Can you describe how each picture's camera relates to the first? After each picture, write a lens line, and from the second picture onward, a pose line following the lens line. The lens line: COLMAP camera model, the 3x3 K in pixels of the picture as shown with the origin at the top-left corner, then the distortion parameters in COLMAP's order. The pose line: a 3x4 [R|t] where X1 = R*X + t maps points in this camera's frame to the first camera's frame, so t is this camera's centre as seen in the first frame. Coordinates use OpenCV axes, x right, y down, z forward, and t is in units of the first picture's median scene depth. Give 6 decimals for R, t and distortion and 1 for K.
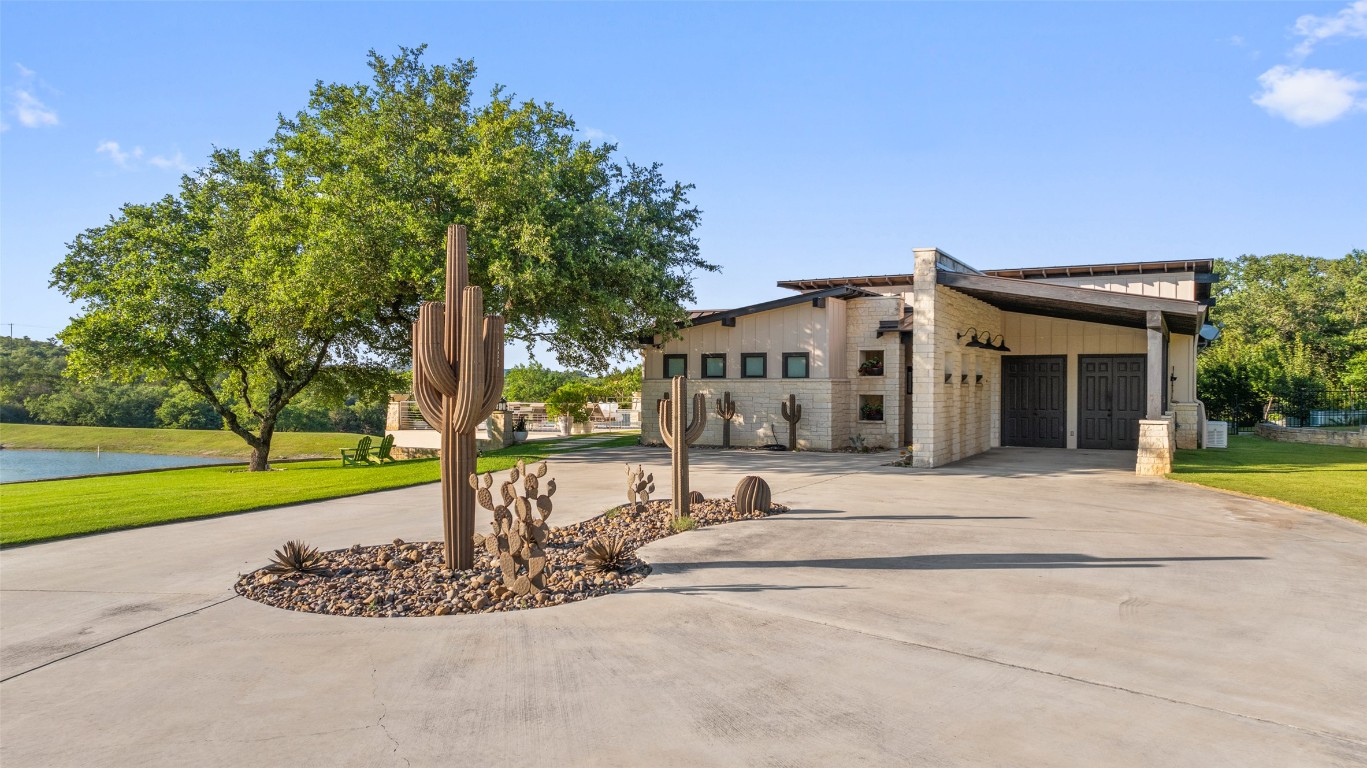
lens RADIAL K [[978.0, 0, 683.5], [0, 978.0, 384.0], [0, 0, 1]] dist [-0.011660, 0.004038]
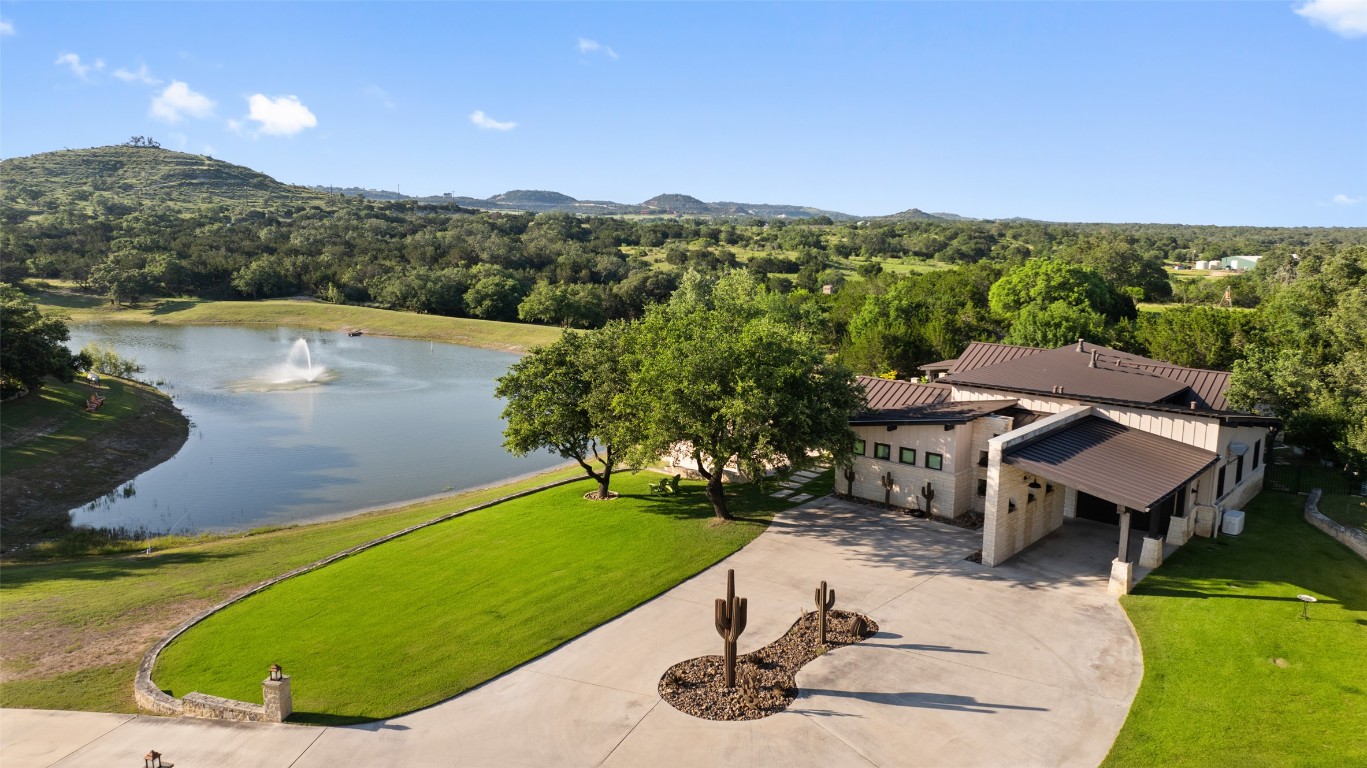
lens RADIAL K [[978.0, 0, 683.5], [0, 978.0, 384.0], [0, 0, 1]] dist [-0.011660, 0.004038]
pose [[0.969173, 0.046531, -0.241946, 0.099514], [-0.004082, 0.984902, 0.173065, -0.406714], [0.246346, -0.166742, 0.954731, -0.557451]]
